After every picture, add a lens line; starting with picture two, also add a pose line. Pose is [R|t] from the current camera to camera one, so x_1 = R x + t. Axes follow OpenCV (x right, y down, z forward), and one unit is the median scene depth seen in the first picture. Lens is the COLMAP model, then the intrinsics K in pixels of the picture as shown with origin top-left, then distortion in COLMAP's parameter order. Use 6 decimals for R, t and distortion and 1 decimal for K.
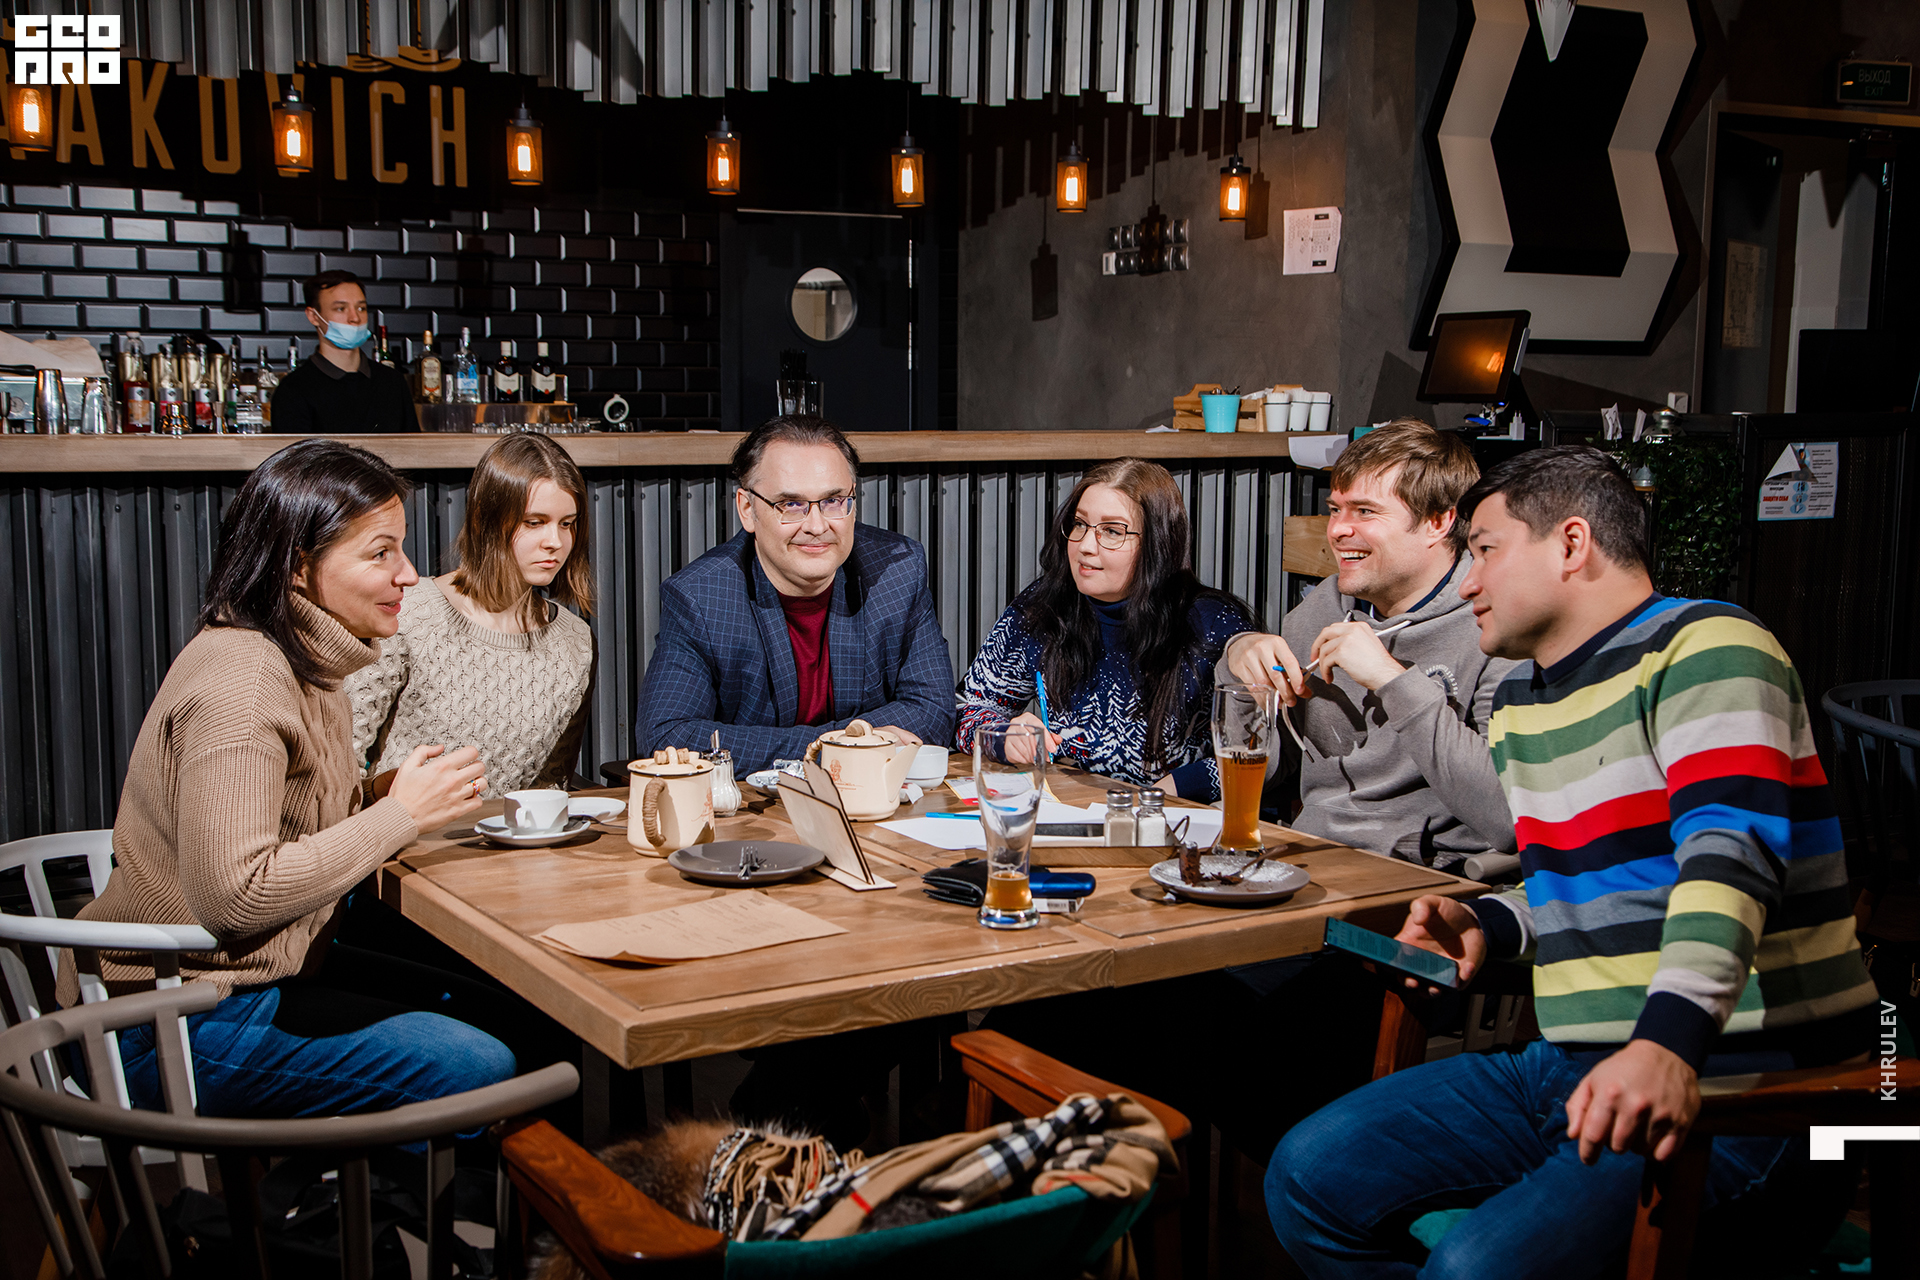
lens RADIAL K [[2235.1, 0, 949.7], [0, 2235.1, 653.3], [0, 0, 1]] dist [0.090012, 0.000000]
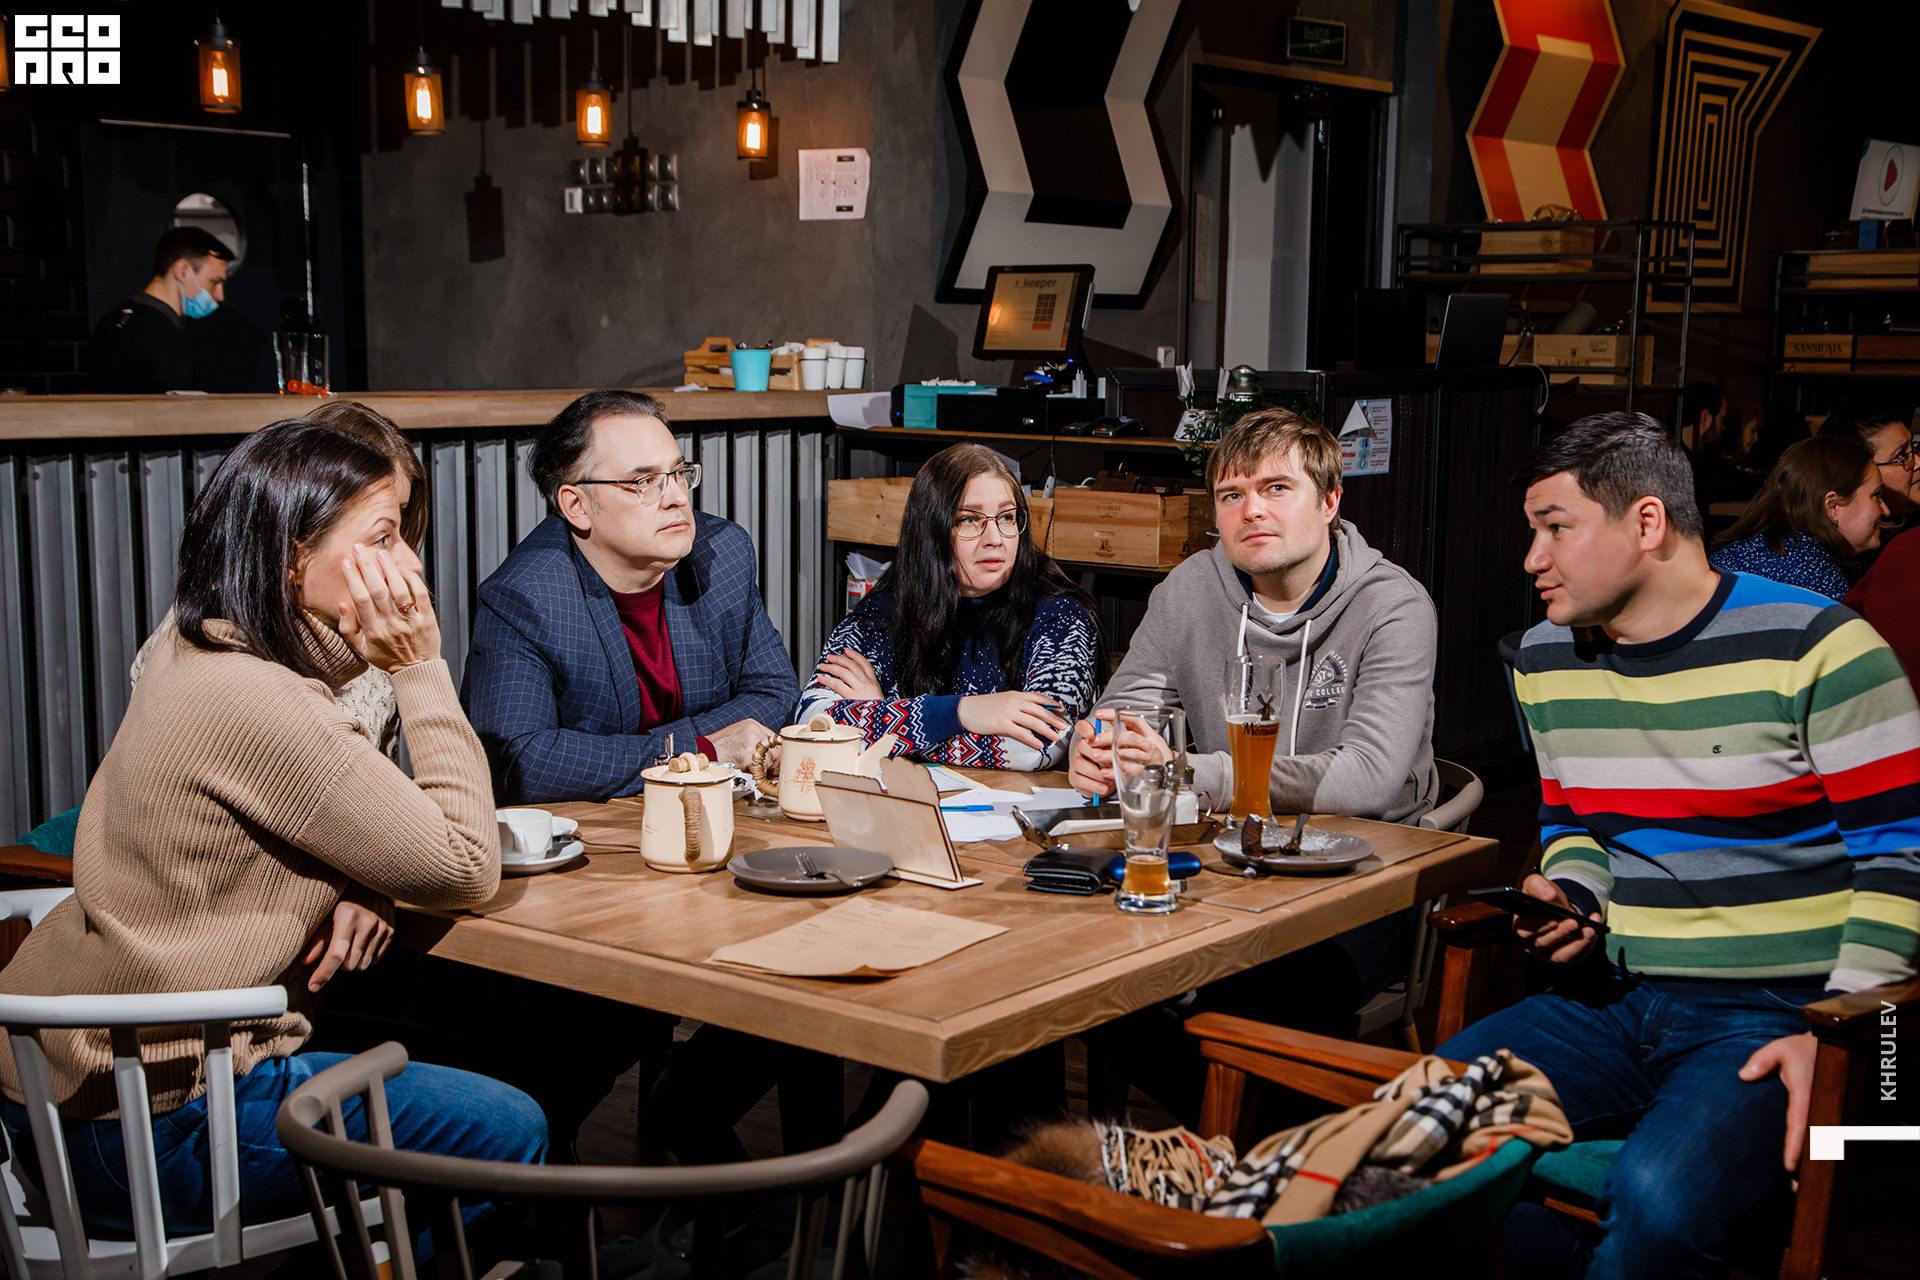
lens RADIAL K [[2512.8, 0, 1006.7], [0, 2512.8, 641.0], [0, 0, 1]] dist [0.137297, 0.000000]
pose [[0.934940, -0.043611, 0.352114, -0.174005], [0.041870, 0.999044, 0.012564, -0.005340], [-0.352326, 0.002997, 0.935873, -0.005139]]
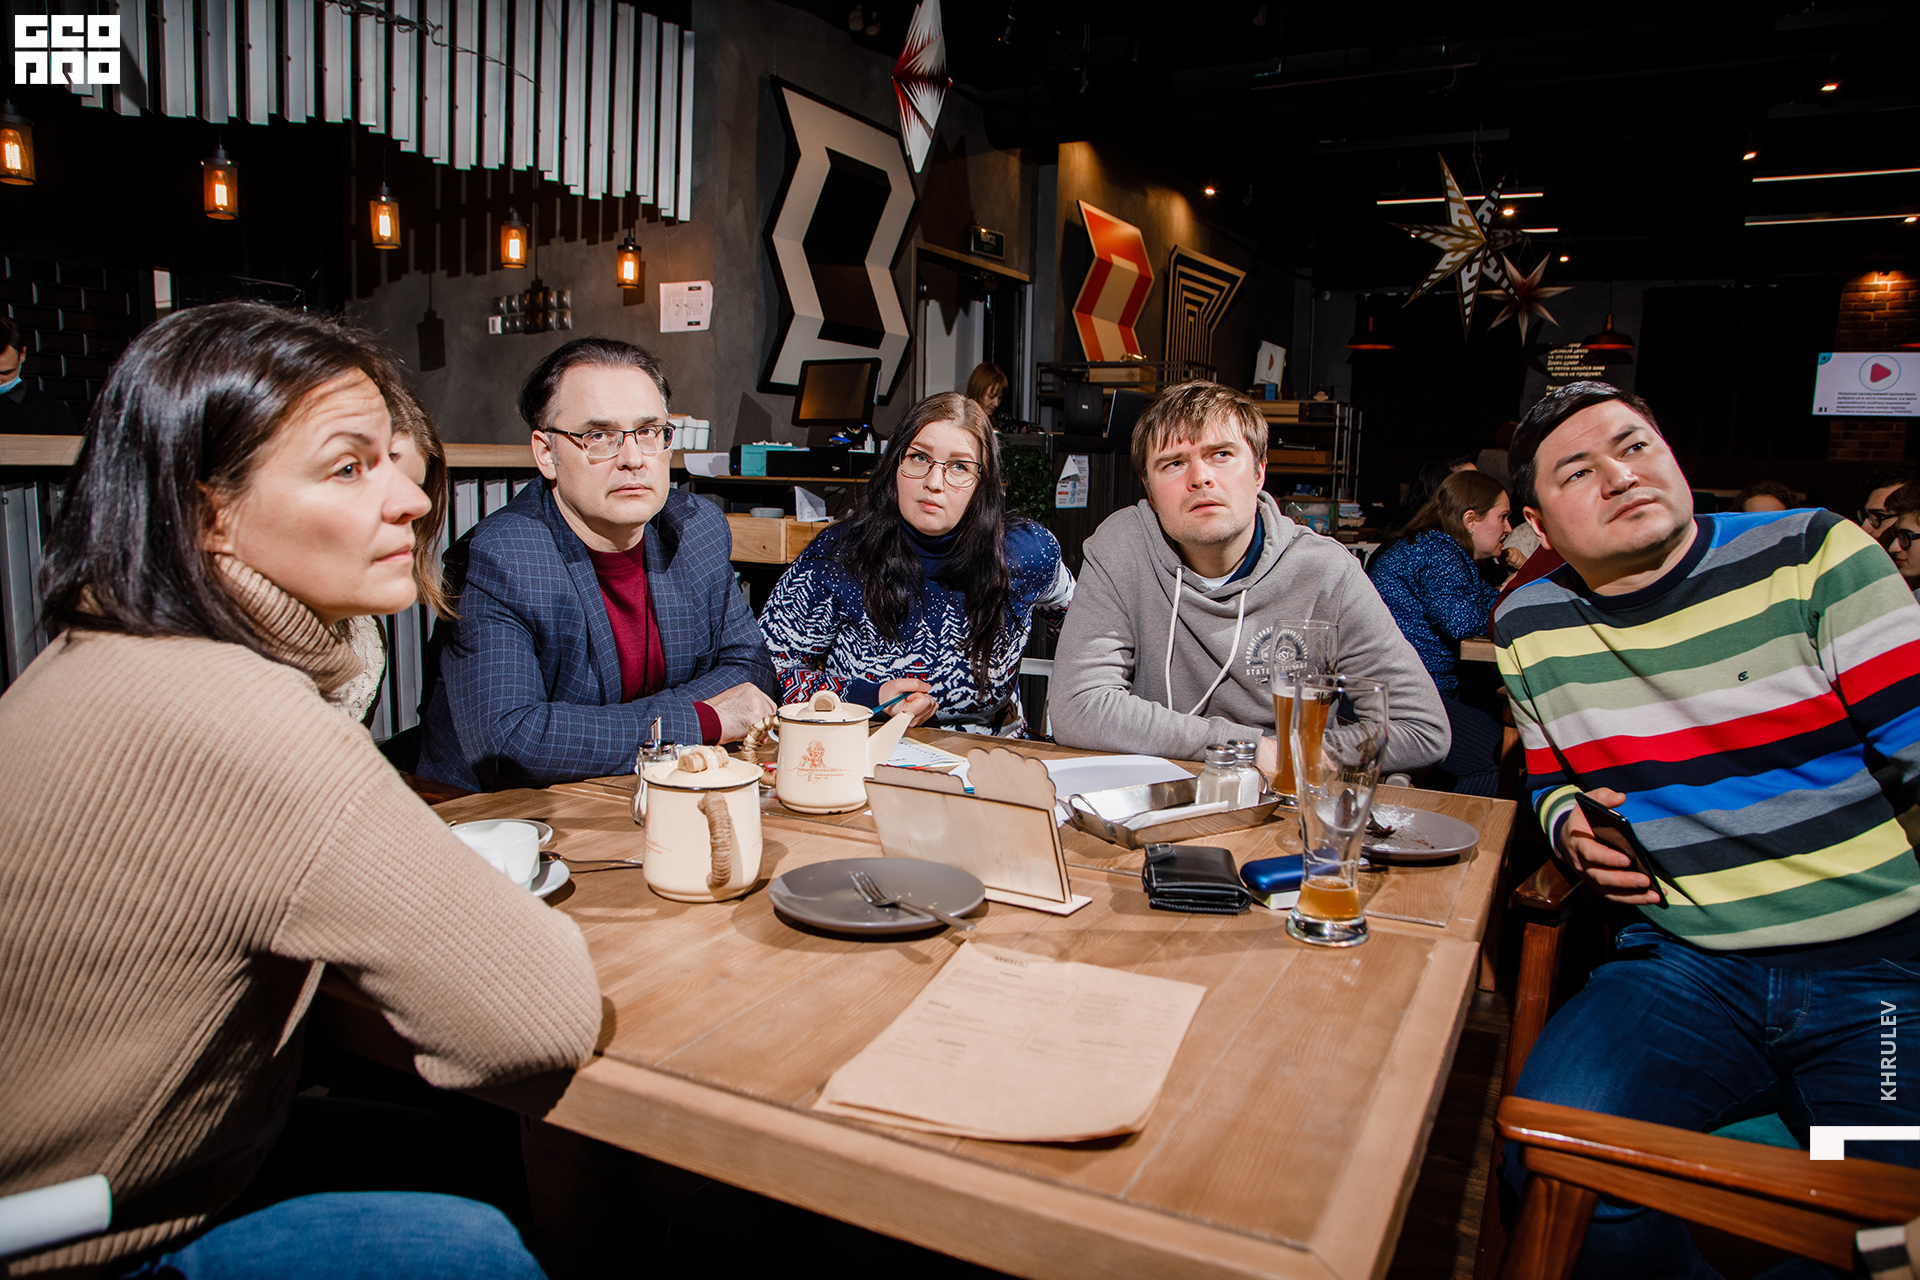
lens RADIAL K [[1354.3, 0, 977.8], [0, 1354.3, 640.2], [0, 0, 1]] dist [-0.083373, 0.025697]
pose [[0.854166, -0.058859, 0.516658, -0.129195], [0.053750, 0.998245, 0.024860, 0.001168], [-0.517215, 0.006536, 0.855831, 0.280581]]
